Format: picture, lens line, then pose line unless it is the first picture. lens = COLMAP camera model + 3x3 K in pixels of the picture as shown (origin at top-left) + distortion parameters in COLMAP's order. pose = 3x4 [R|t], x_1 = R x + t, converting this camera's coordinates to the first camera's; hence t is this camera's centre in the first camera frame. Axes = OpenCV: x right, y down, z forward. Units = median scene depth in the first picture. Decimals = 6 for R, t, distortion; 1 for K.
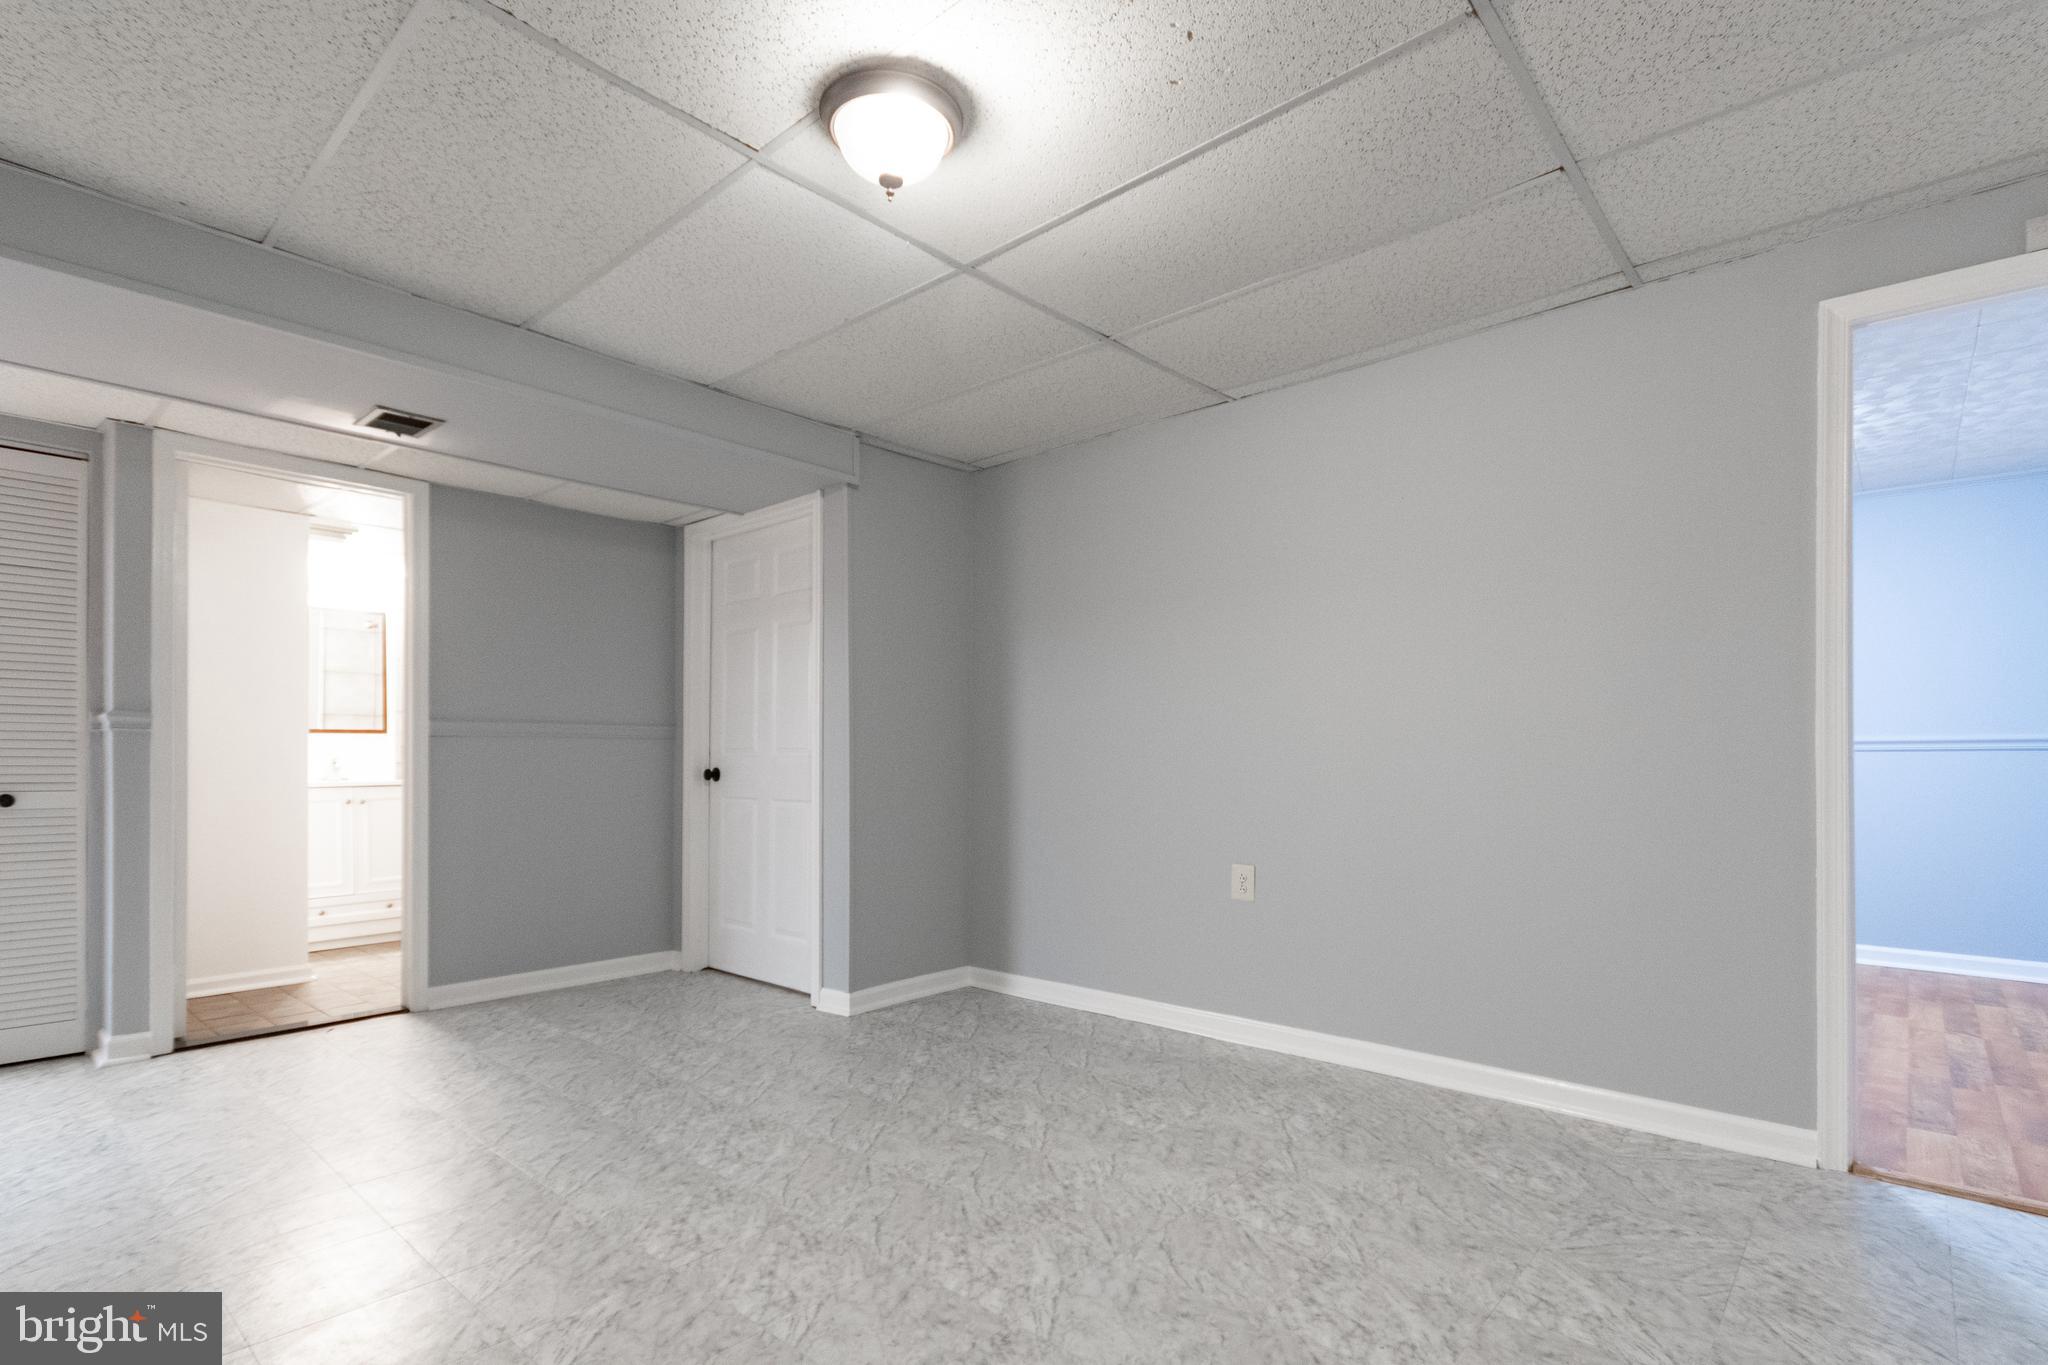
lens RADIAL K [[962.9, 0, 985.8], [0, 962.9, 770.8], [0, 0, 1]] dist [0.009370, -0.004177]
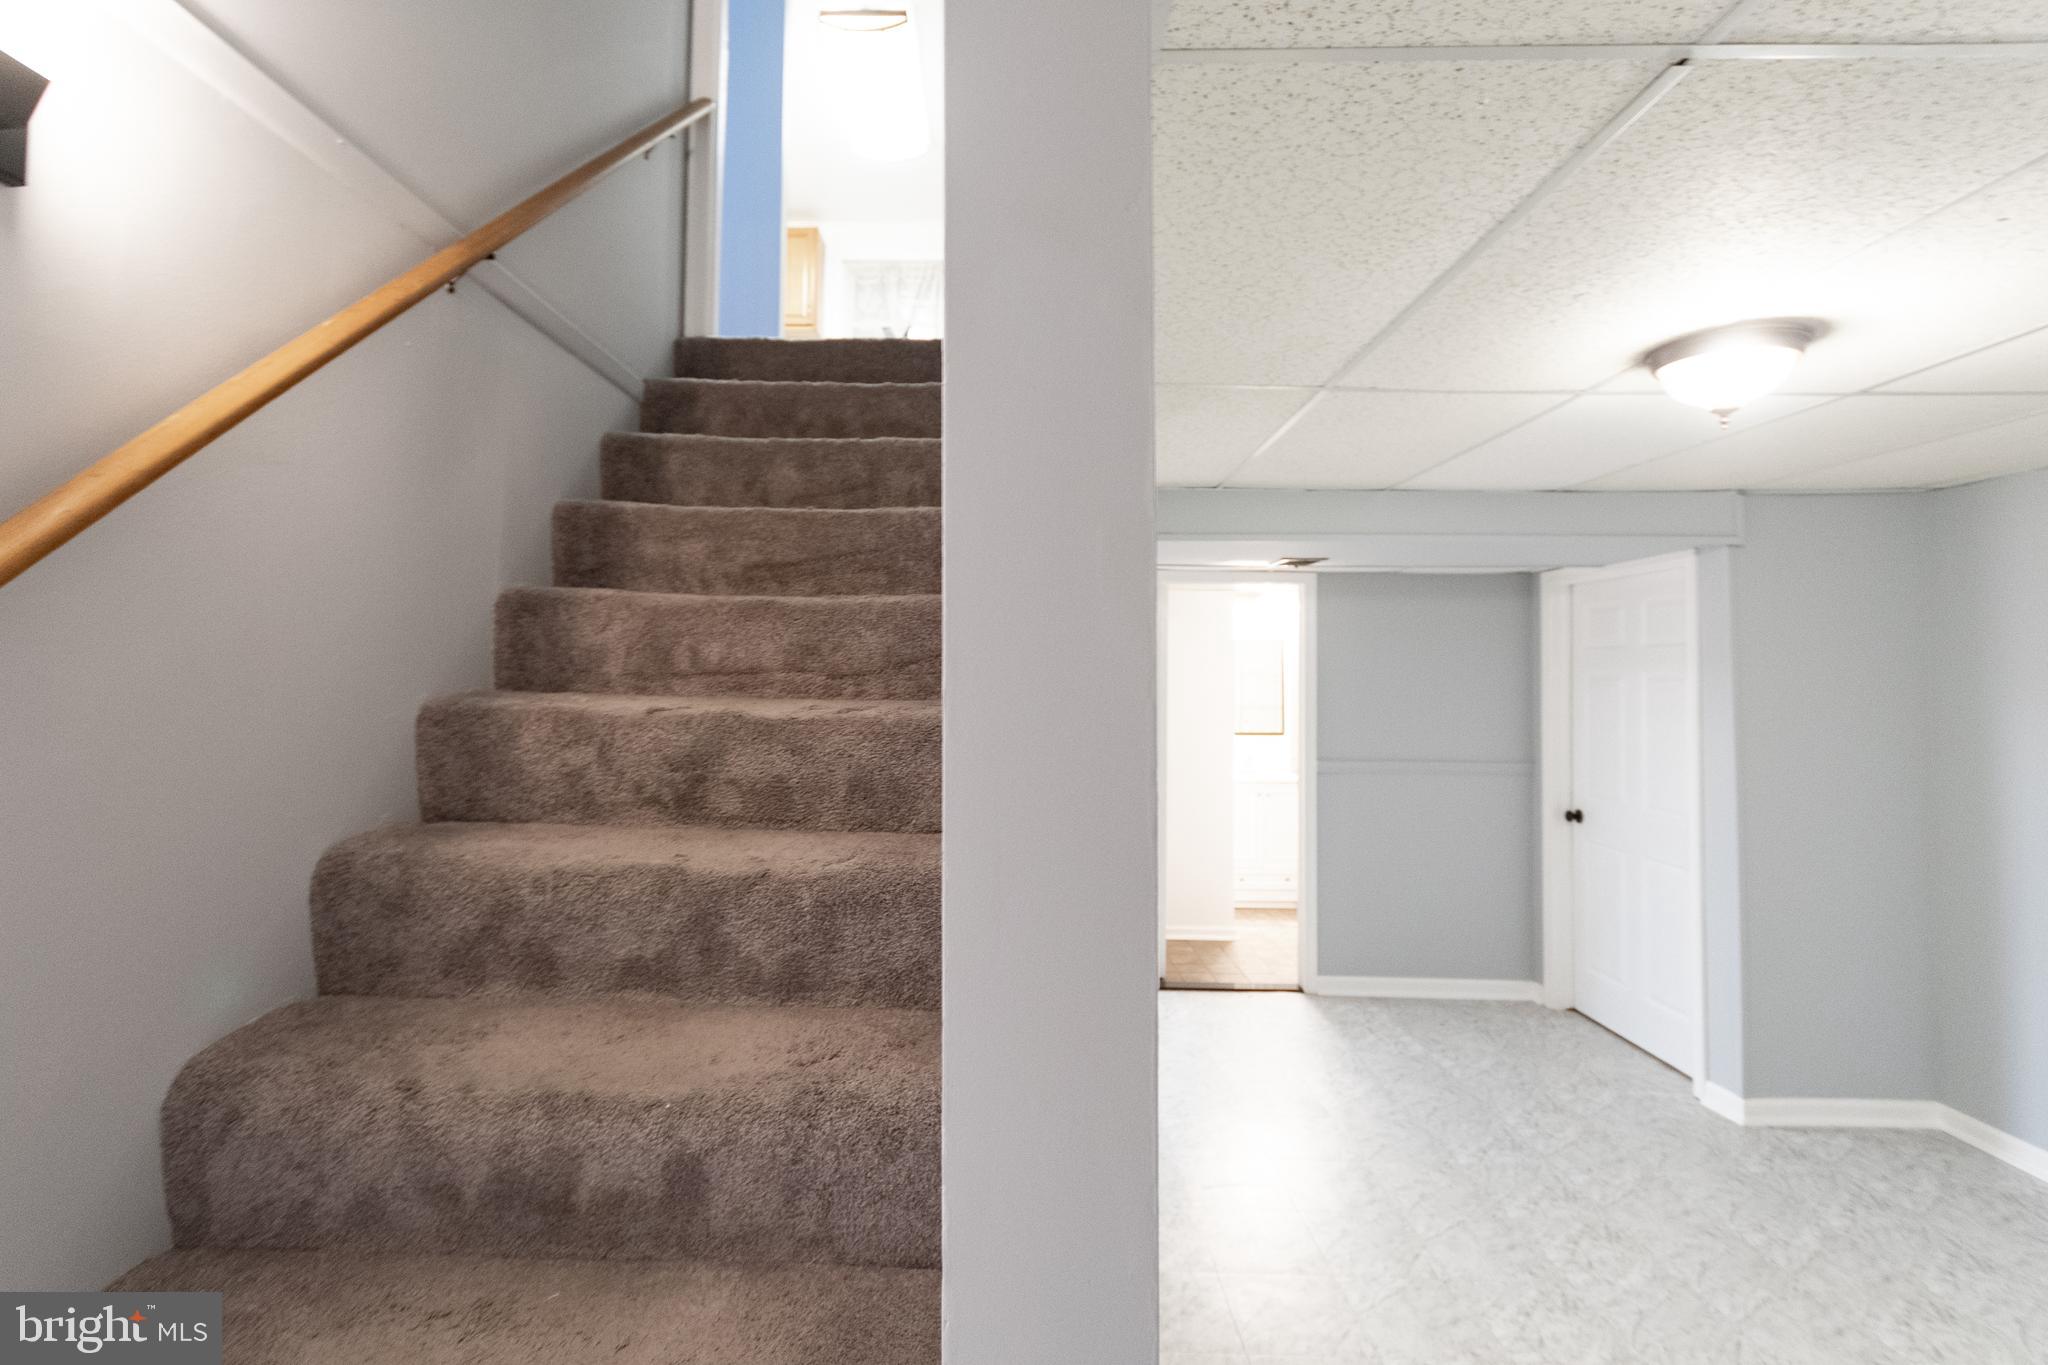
lens RADIAL K [[907.0, 0, 1007.0], [0, 907.0, 681.3], [0, 0, 1]] dist [0.013863, -0.005886]
pose [[0.660895, -0.022964, -0.750127, 0.056116], [-0.011930, 0.999084, -0.041096, -0.120655], [0.750383, 0.036110, 0.660016, -0.105814]]
